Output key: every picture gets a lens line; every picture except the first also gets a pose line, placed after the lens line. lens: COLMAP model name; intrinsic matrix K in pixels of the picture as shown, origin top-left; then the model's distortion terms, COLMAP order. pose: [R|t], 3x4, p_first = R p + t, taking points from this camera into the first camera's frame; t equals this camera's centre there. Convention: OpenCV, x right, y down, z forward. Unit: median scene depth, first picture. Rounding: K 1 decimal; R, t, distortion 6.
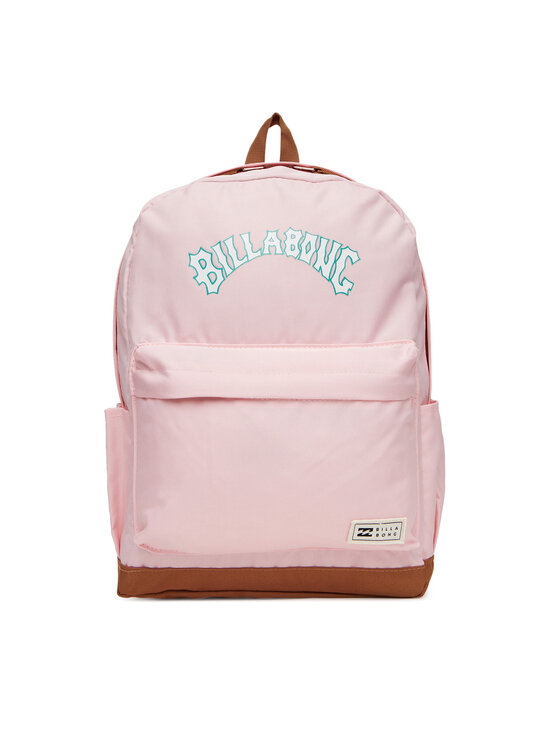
lens RADIAL K [[872.9, 0, 280.7], [0, 872.9, 379.1], [0, 0, 1]] dist [0.011444, 0.000000]
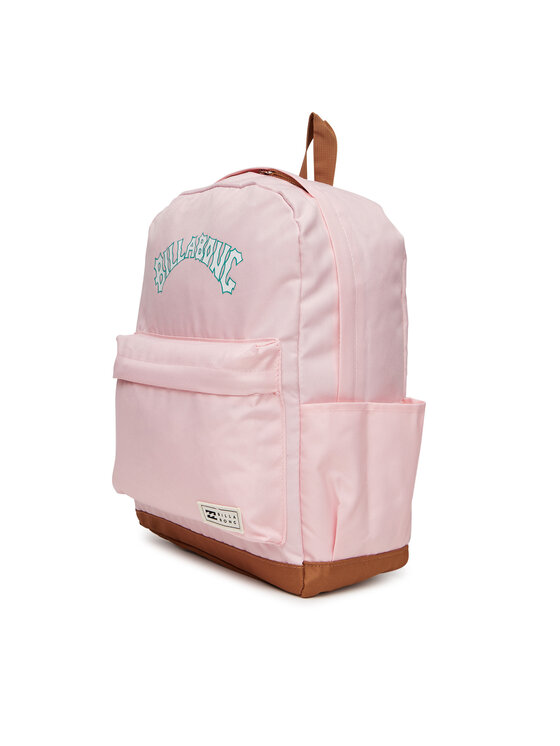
lens RADIAL K [[1026.4, 0, 279.9], [0, 1026.4, 370.3], [0, 0, 1]] dist [-0.021087, 0.000000]
pose [[0.631460, 0.060983, -0.773007, 1.093621], [-0.048200, 0.998062, 0.039363, -0.055856], [0.773909, 0.012403, 0.633176, 0.254250]]
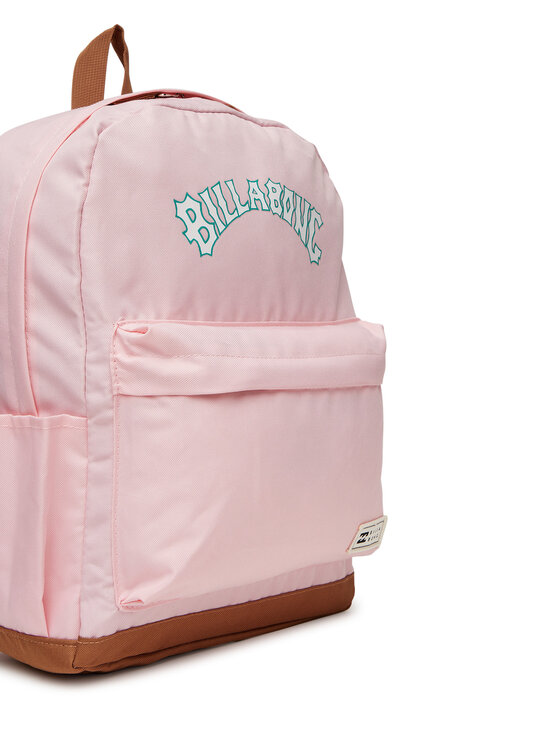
lens RADIAL K [[1205.9, 0, 280.0], [0, 1205.9, 372.3], [0, 0, 1]] dist [-0.234632, 0.000000]
pose [[0.670678, -0.022930, 0.741394, -0.811767], [0.028899, 0.999571, 0.004772, 0.000642], [-0.741185, 0.018225, 0.671053, 0.252625]]
